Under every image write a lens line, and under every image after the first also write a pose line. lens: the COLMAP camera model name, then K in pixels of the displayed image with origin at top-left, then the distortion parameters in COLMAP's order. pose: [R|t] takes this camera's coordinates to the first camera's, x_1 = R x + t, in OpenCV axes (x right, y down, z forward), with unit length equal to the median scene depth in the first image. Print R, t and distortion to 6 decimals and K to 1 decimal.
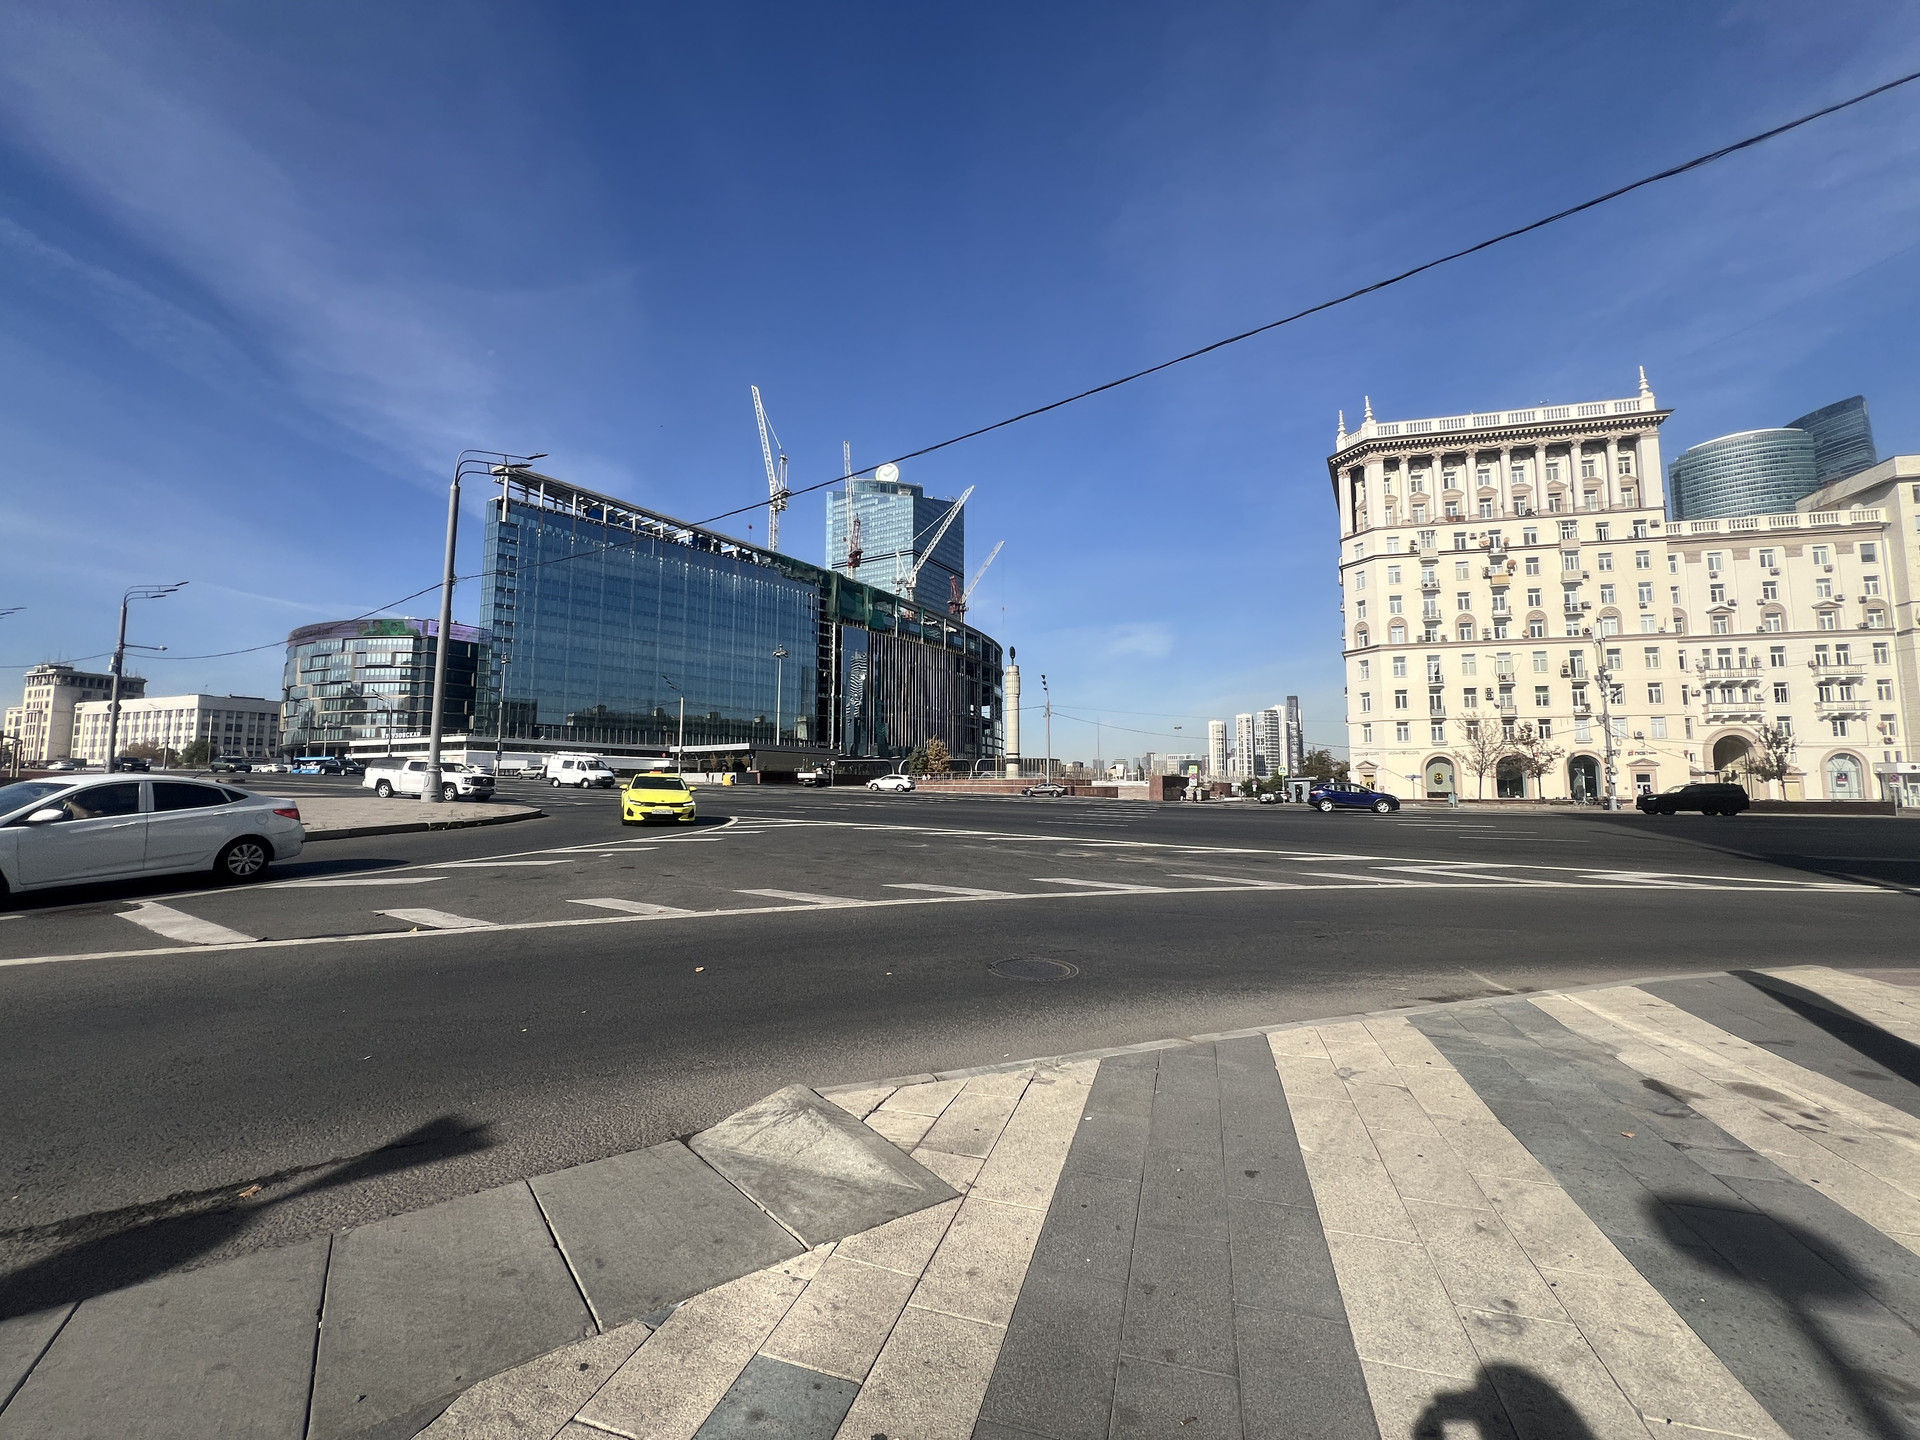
lens RADIAL K [[772.0, 0, 961.7], [0, 772.0, 715.3], [0, 0, 1]] dist [-0.001987, 0.000940]
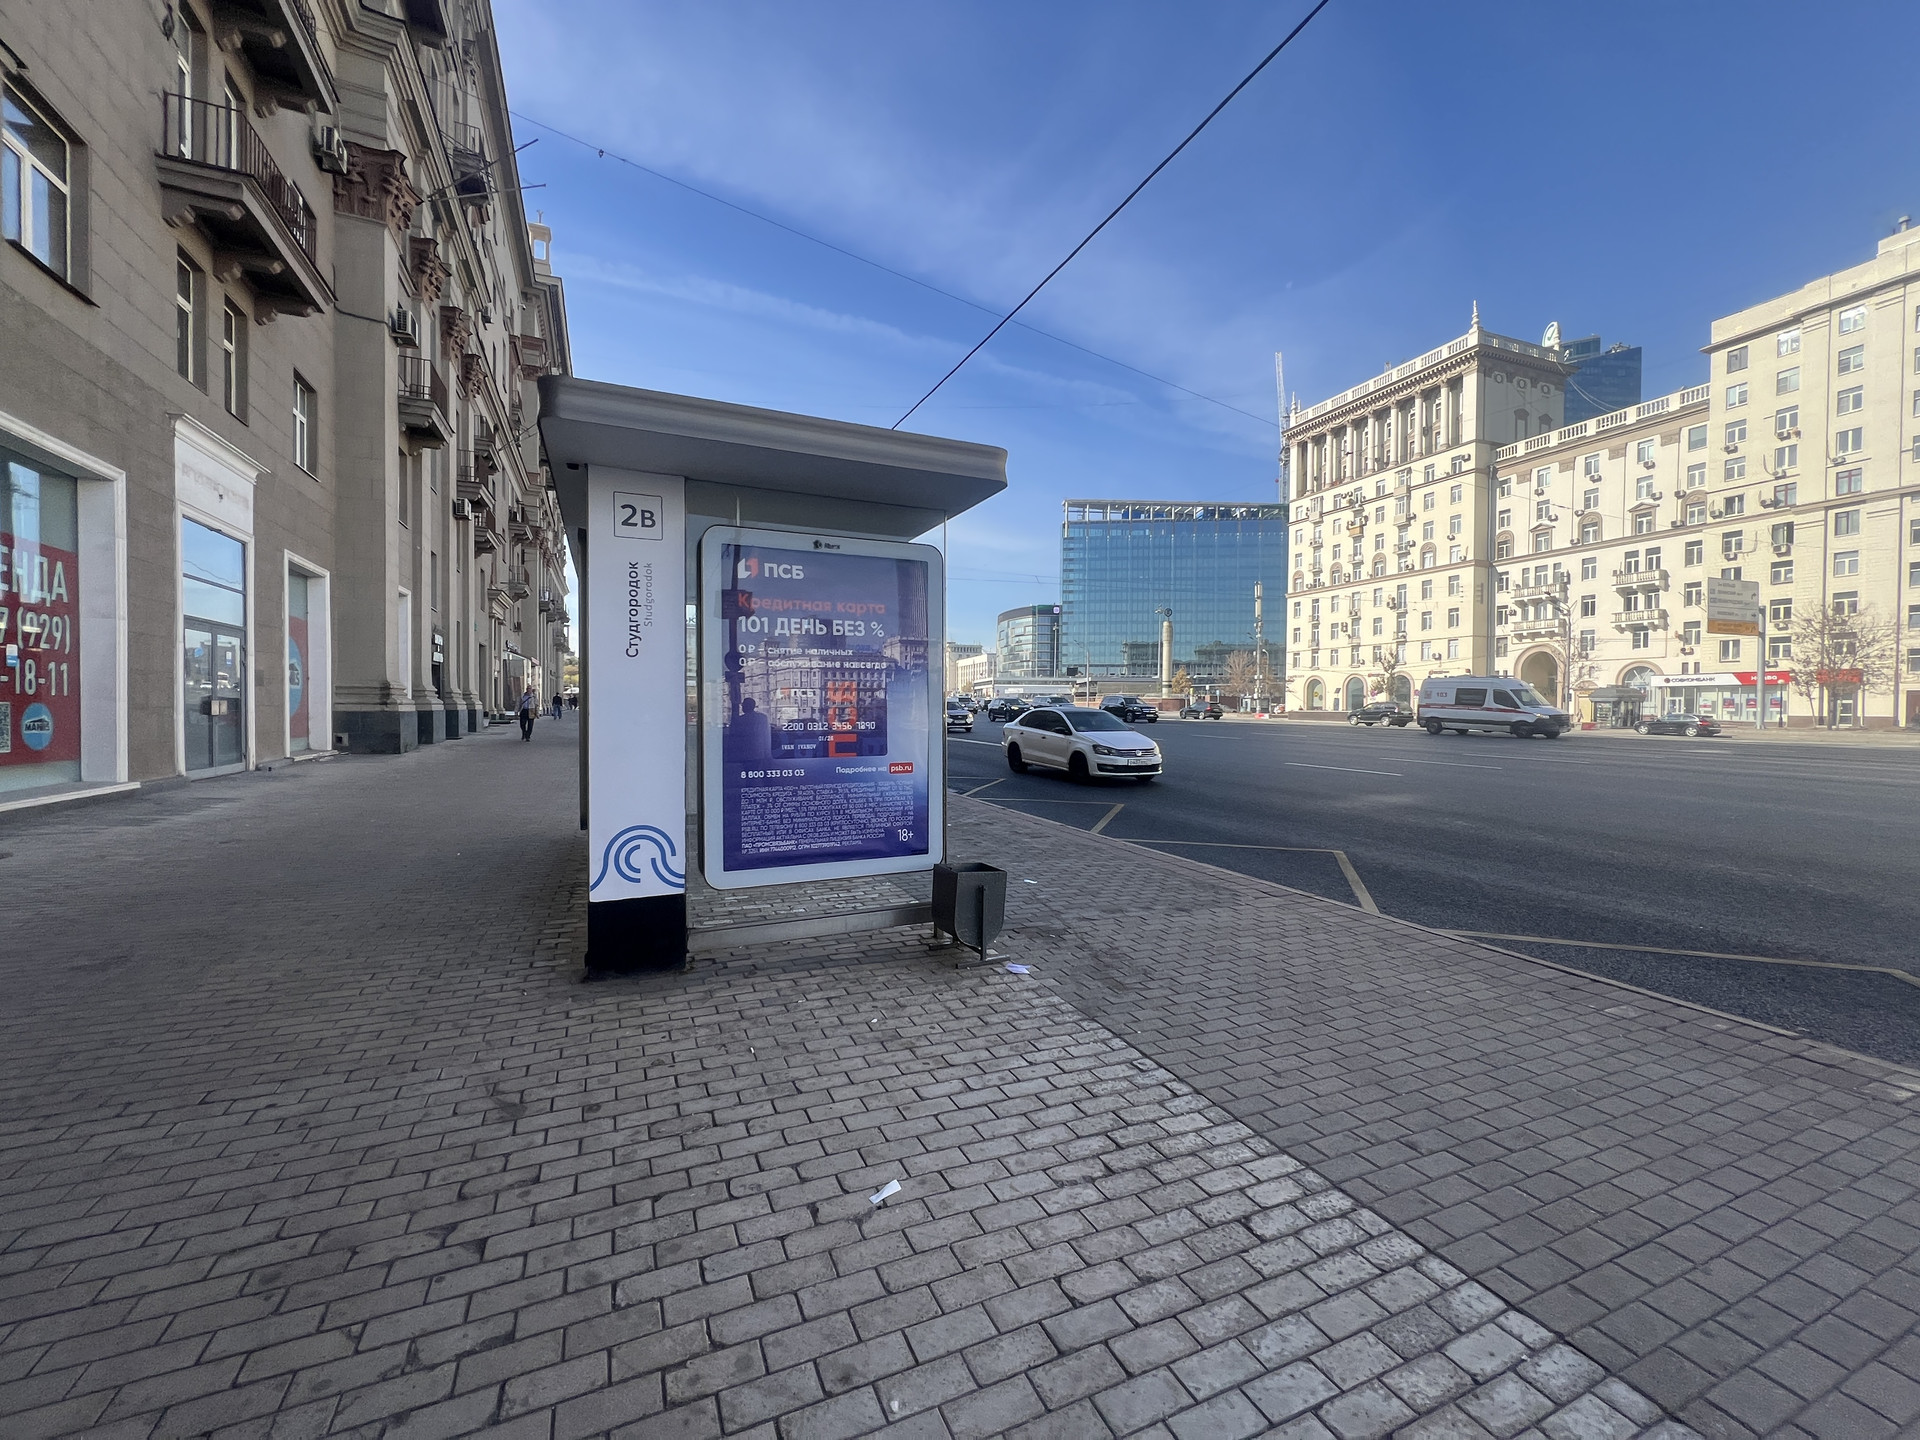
lens RADIAL K [[772.0, 0, 961.7], [0, 772.0, 715.3], [0, 0, 1]] dist [-0.001987, 0.000940]
pose [[0.562307, 0.013891, -0.826812, 1.366165], [0.068861, 0.995600, 0.063559, -0.007704], [0.824057, -0.092674, 0.558876, -0.208603]]
